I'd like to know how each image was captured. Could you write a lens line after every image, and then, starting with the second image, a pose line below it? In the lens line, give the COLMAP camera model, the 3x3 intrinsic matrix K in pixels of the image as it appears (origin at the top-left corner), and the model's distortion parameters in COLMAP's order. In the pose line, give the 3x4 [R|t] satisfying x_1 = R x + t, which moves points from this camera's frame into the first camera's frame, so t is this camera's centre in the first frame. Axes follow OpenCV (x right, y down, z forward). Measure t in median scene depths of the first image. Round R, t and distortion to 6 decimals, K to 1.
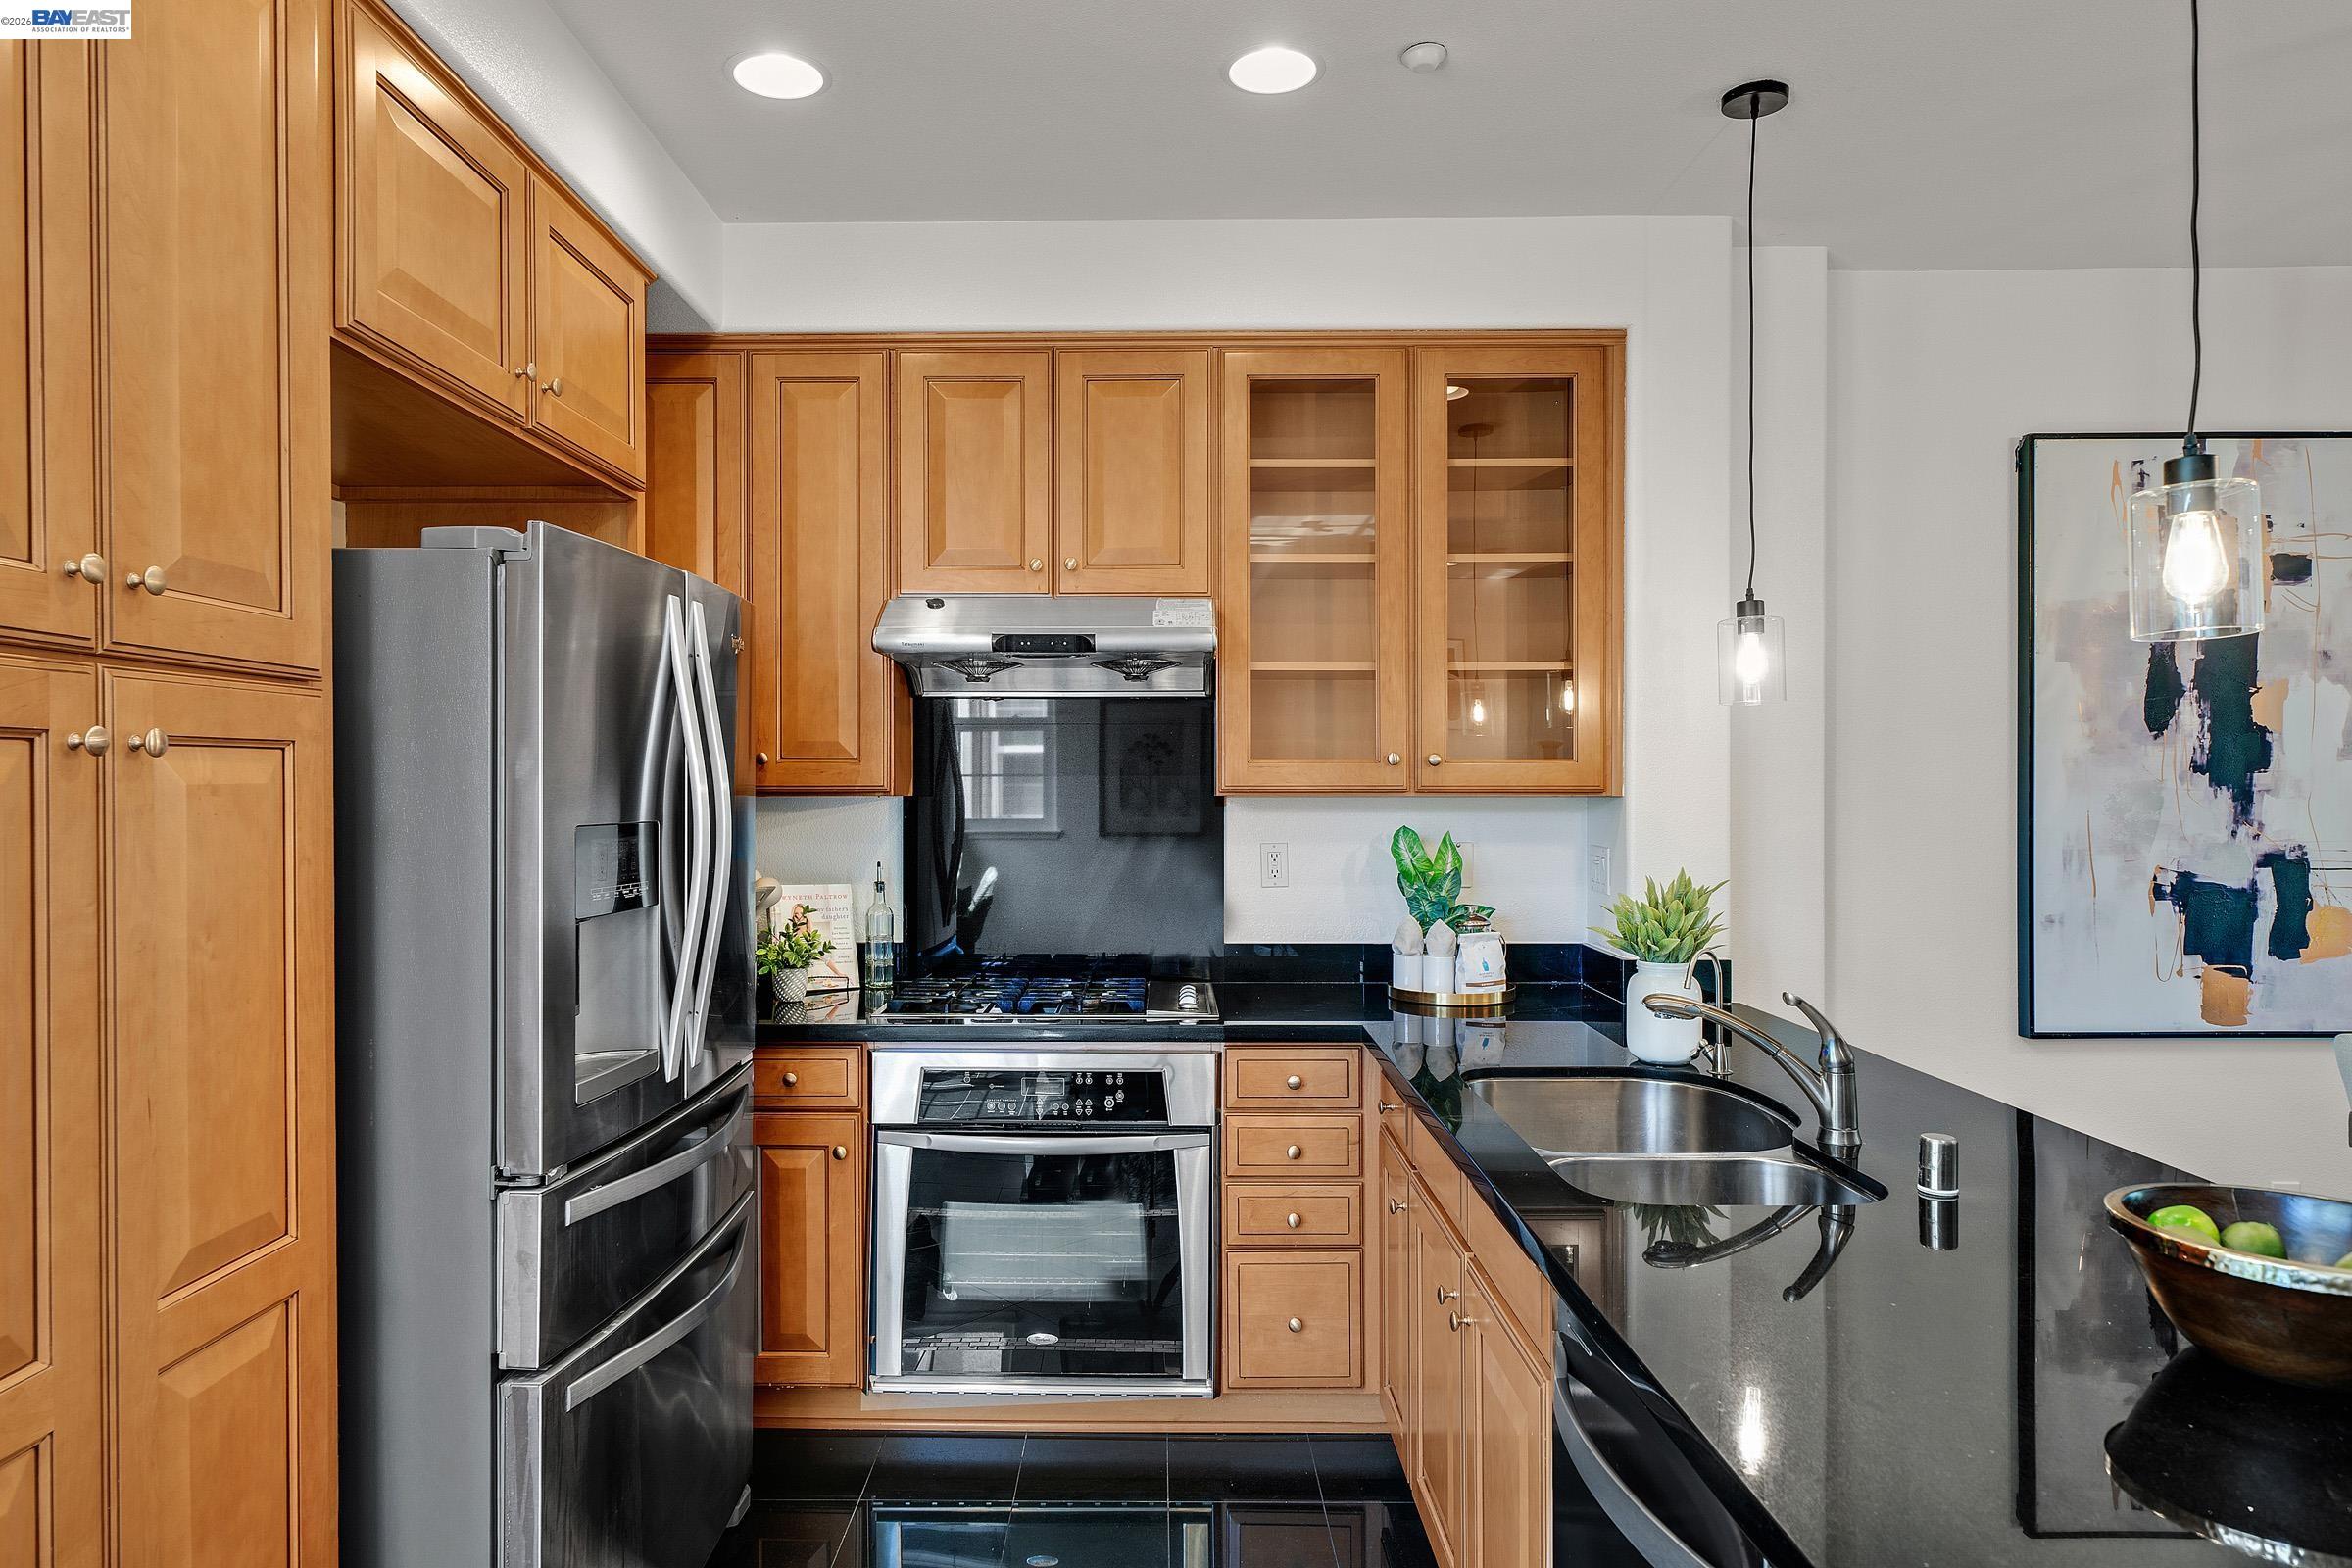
lens RADIAL K [[1426.4, 0, 1165.0], [0, 1426.4, 794.3], [0, 0, 1]] dist [0.001778, -0.000212]
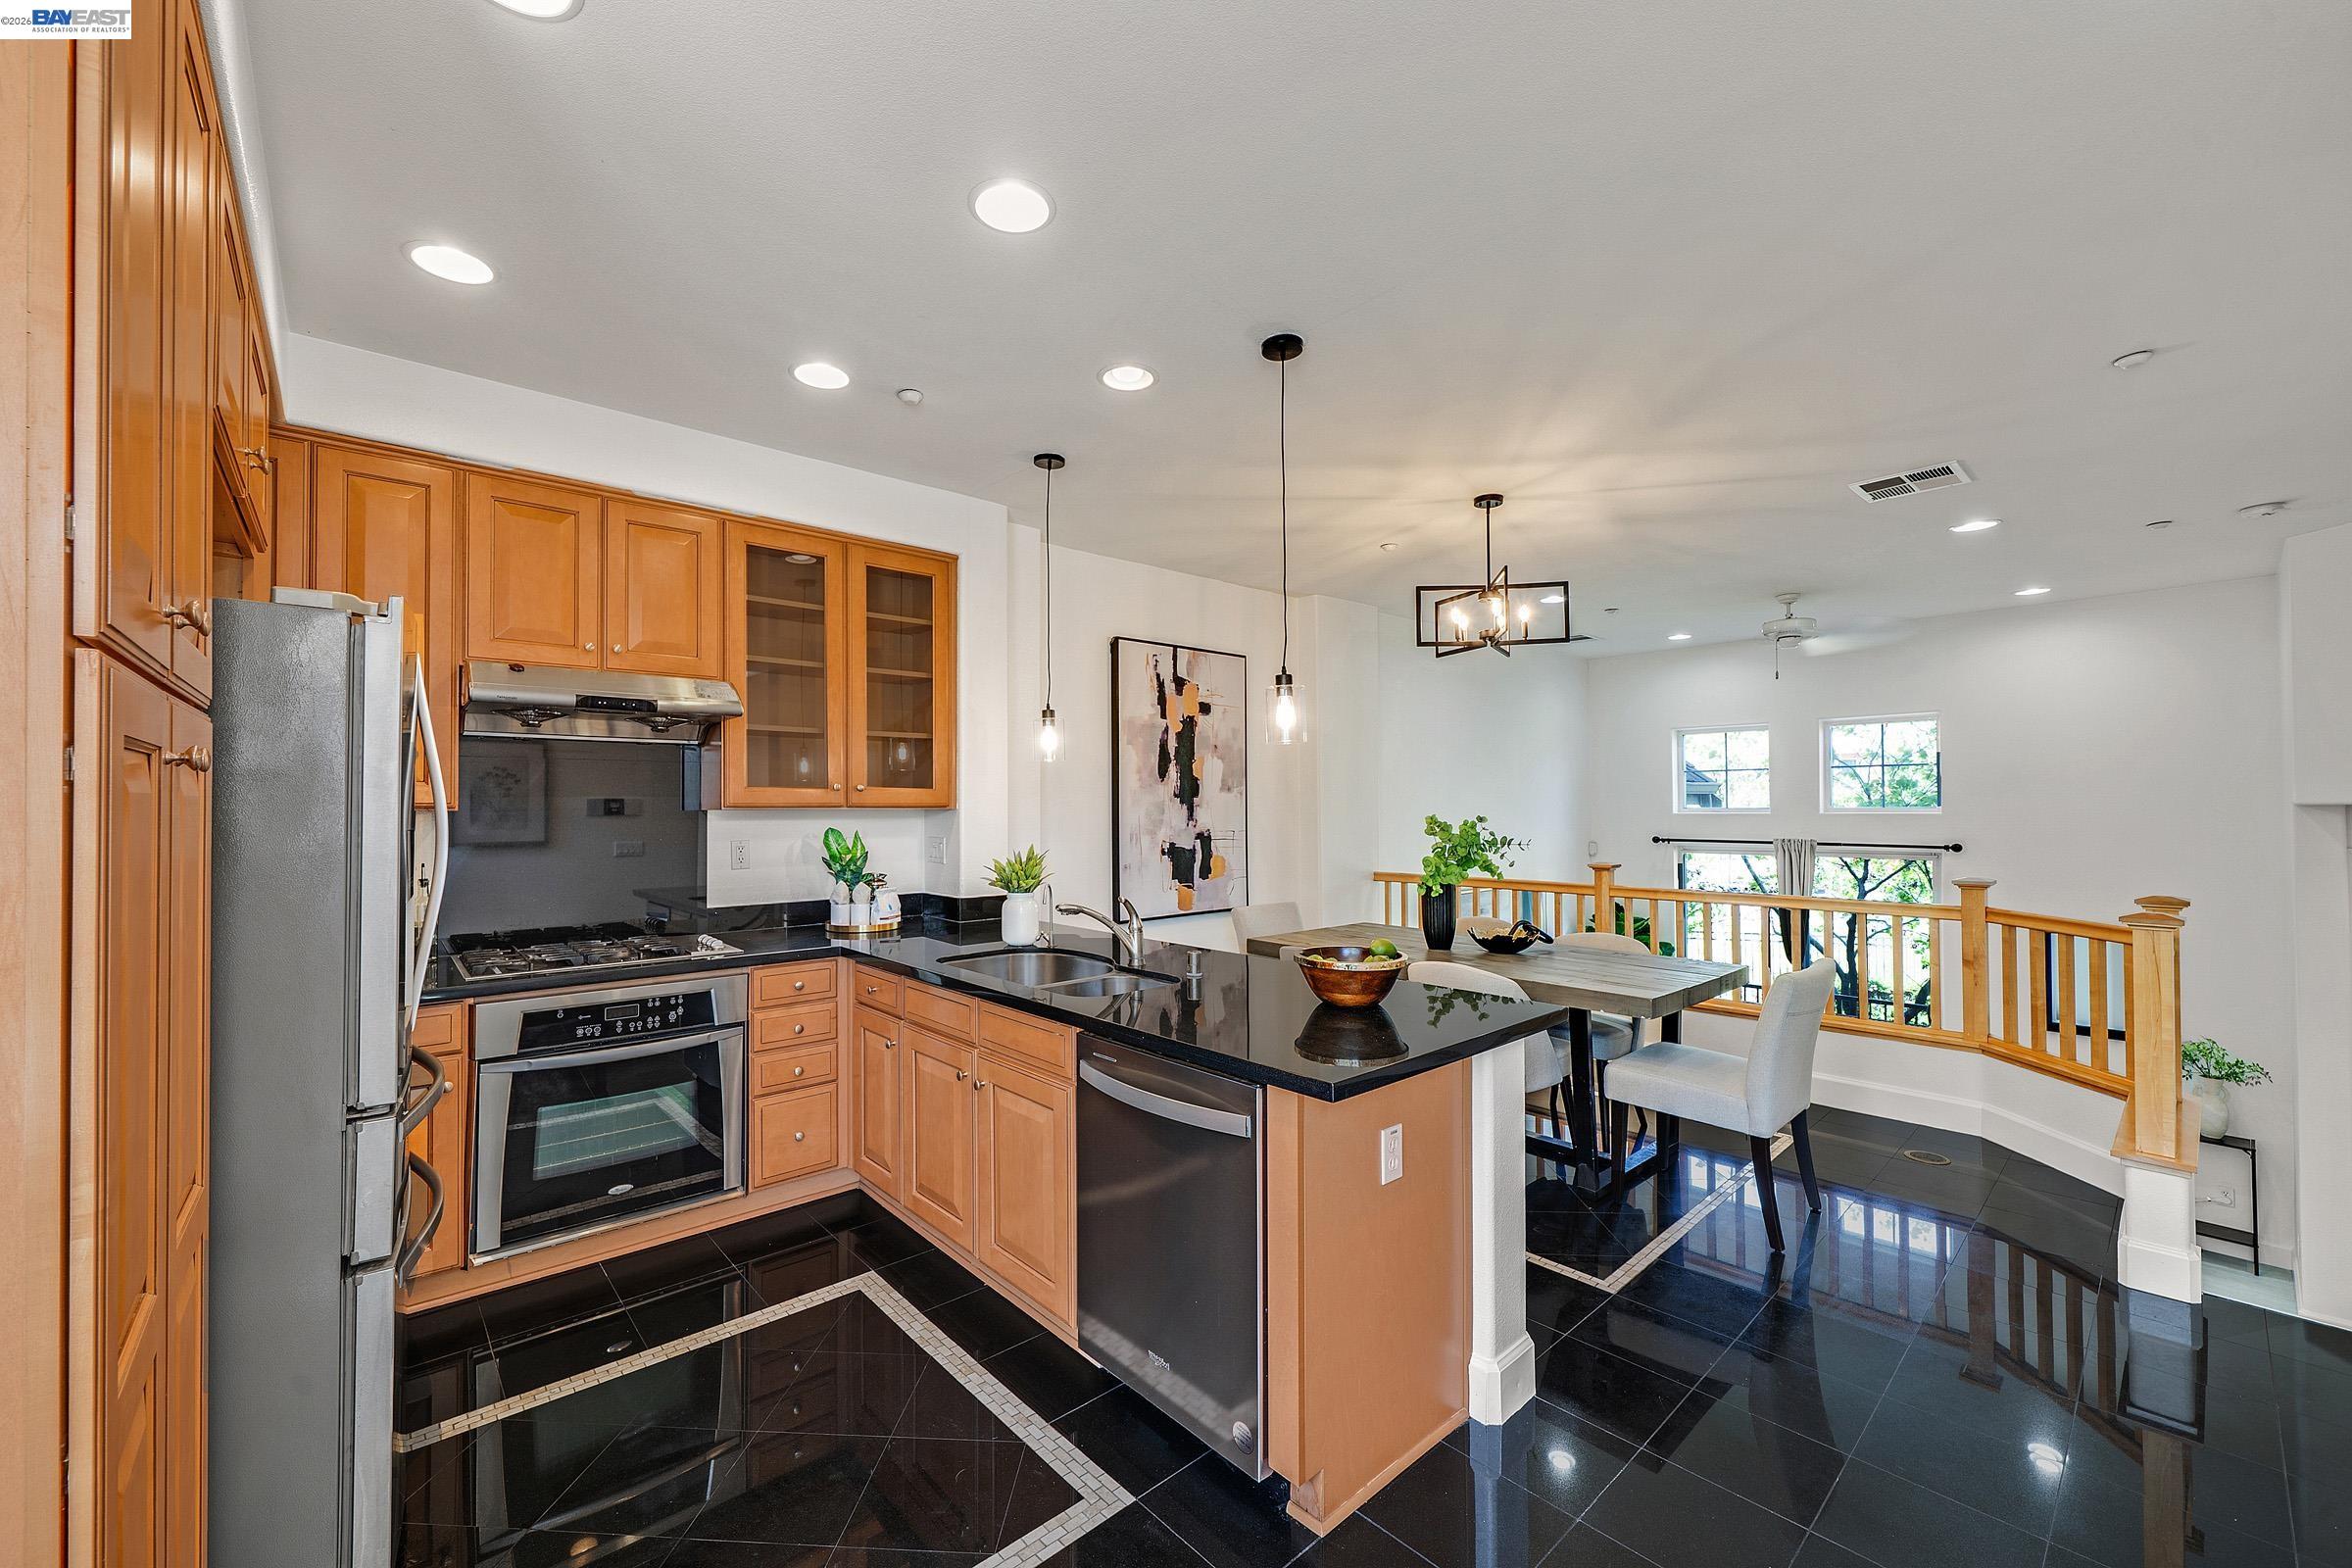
lens RADIAL K [[912.3, 0, 1155.9], [0, 912.3, 792.1], [0, 0, 1]] dist [-0.003772, 0.000207]
pose [[0.745958, 0.008144, 0.665943, -0.266872], [0.006435, 0.999790, -0.019436, 0.004227], [-0.665961, 0.018784, 0.745750, -0.040772]]
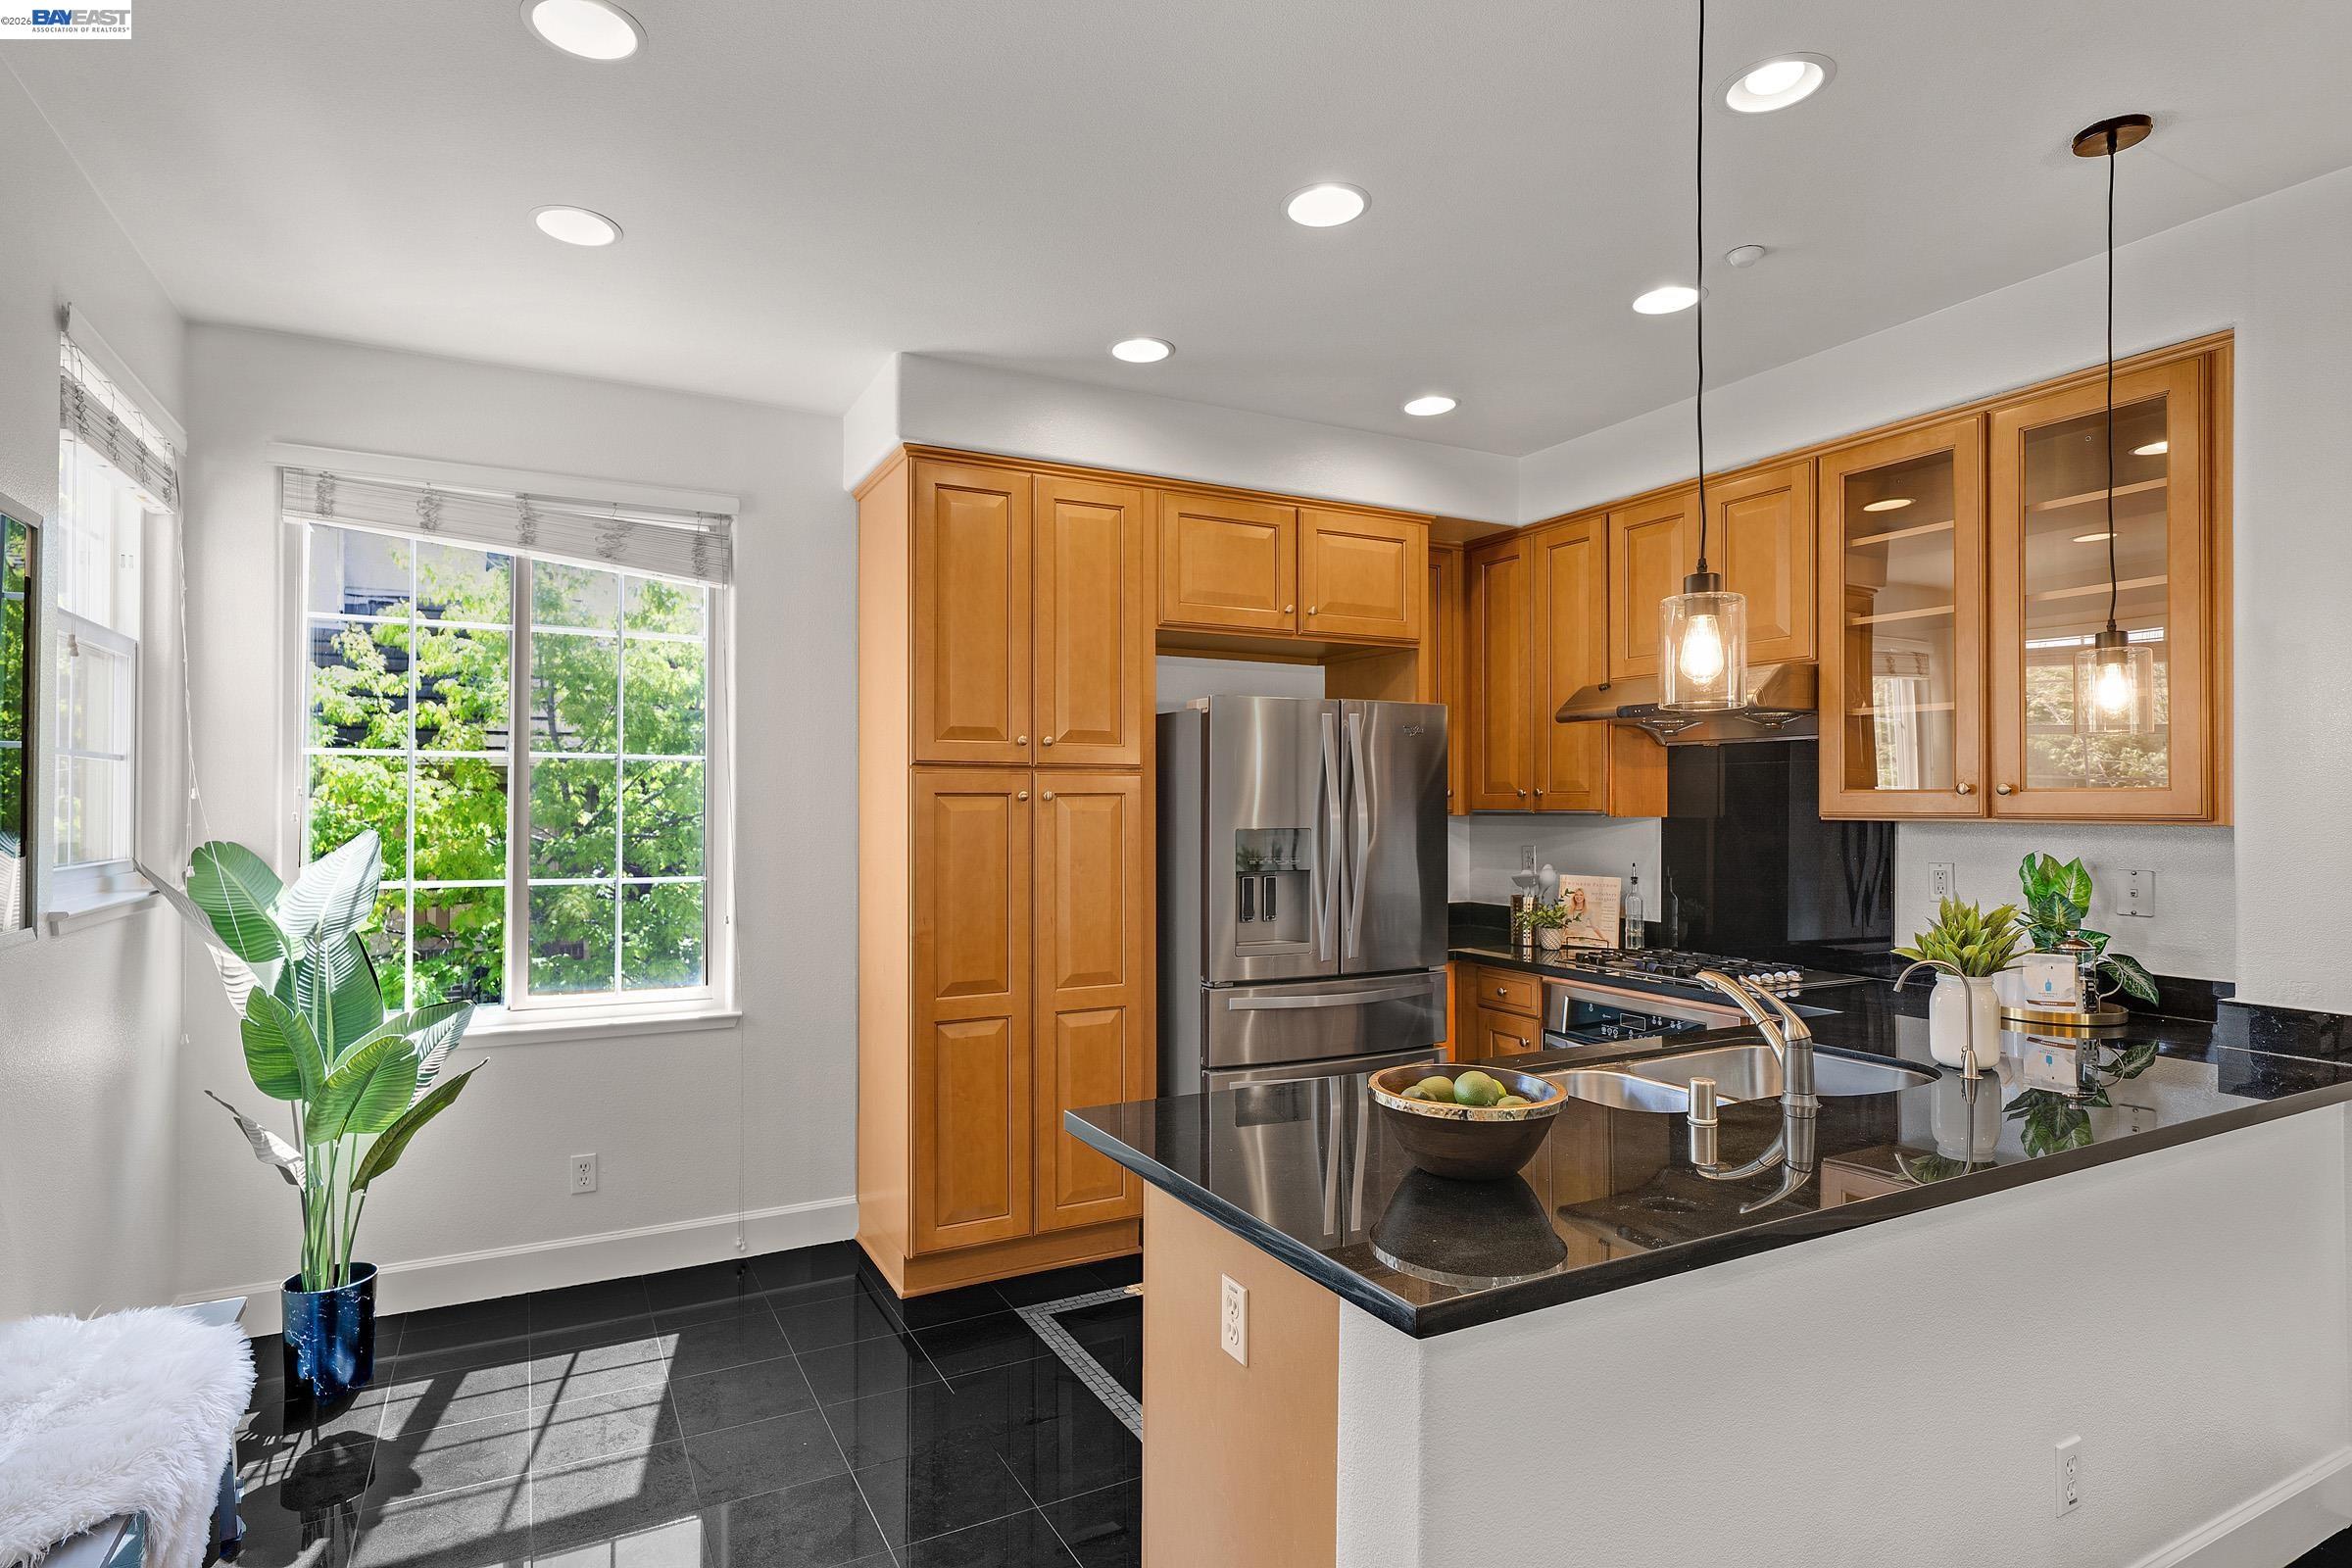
lens RADIAL K [[1202.3, 0, 1166.1], [0, 1202.3, 793.1], [0, 0, 1]] dist [-0.001544, 0.000169]
pose [[0.478008, -0.006150, -0.878334, 0.679028], [-0.006659, 0.999921, -0.010626, -0.007325], [0.878330, 0.010928, 0.477929, 0.010781]]
